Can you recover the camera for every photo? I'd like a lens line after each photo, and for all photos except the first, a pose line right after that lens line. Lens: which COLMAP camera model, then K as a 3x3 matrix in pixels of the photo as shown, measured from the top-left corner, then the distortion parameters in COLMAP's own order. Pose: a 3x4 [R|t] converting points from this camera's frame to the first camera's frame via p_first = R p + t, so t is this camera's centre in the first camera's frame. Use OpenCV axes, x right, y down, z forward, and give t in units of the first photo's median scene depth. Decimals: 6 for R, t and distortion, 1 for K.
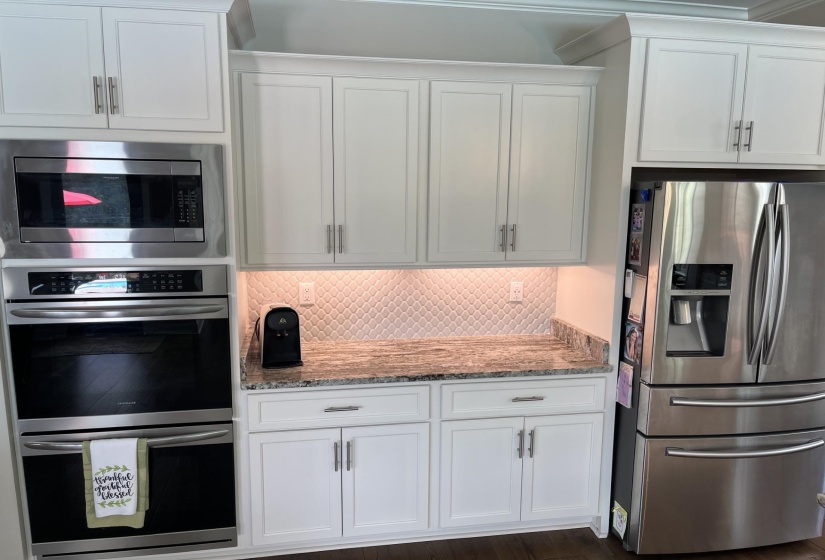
lens RADIAL K [[626.7, 0, 404.9], [0, 626.7, 300.0], [0, 0, 1]] dist [0.043080, -0.045063]
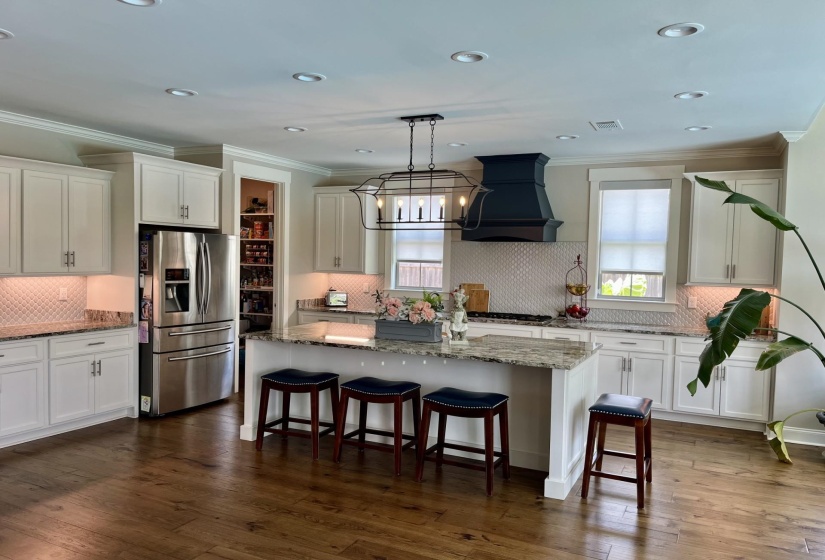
lens RADIAL K [[626.7, 0, 414.0], [0, 626.7, 277.6], [0, 0, 1]] dist [0.043080, -0.045063]
pose [[0.592429, -0.023452, 0.805281, -0.760413], [0.122022, 0.990656, -0.060919, 0.195893], [-0.796328, 0.134352, 0.589755, -0.889371]]
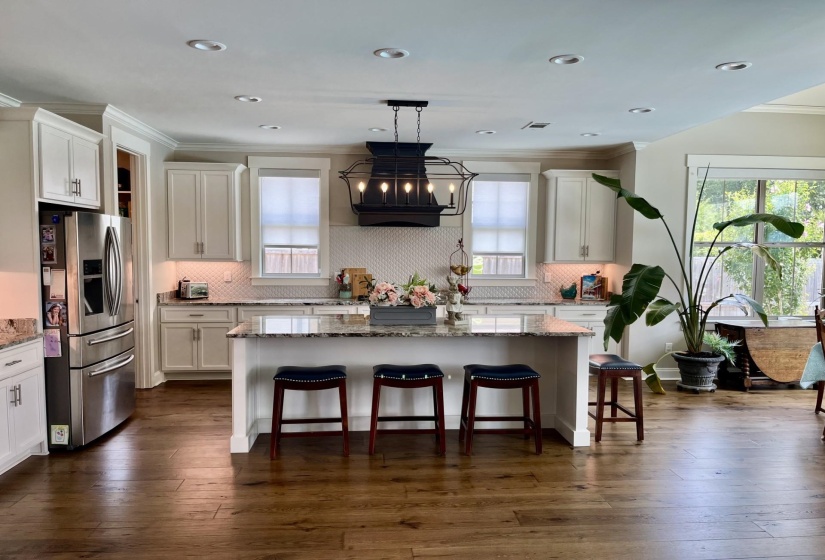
lens RADIAL K [[626.7, 0, 425.3], [0, 626.7, 279.8], [0, 0, 1]] dist [0.043080, -0.045063]
pose [[0.093756, -0.061841, 0.993673, -1.108635], [0.161960, 0.985722, 0.046065, 0.061750], [-0.982333, 0.156617, 0.102433, -0.062680]]
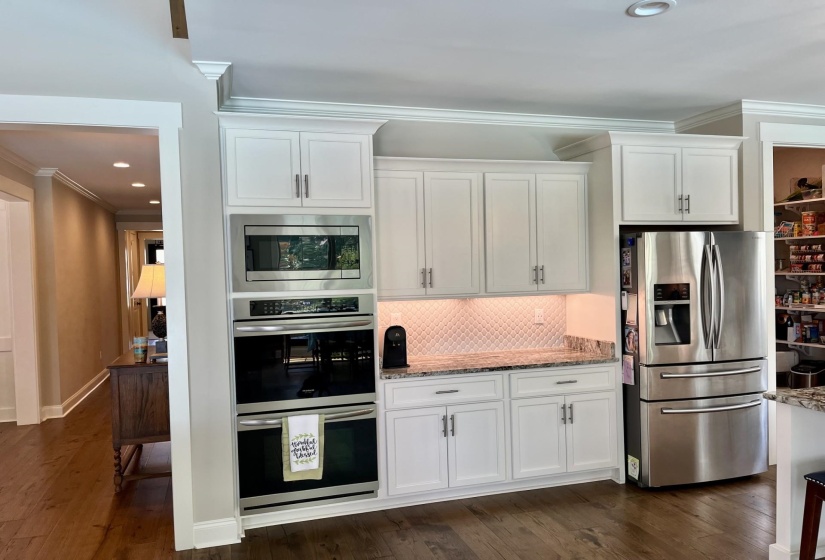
lens RADIAL K [[626.7, 0, 413.8], [0, 626.7, 280.4], [0, 0, 1]] dist [0.043080, -0.045063]
pose [[0.992147, -0.034506, 0.120226, -0.326424], [0.052401, 0.987444, -0.149025, 0.125961], [-0.113574, 0.154155, 0.981497, -0.429579]]
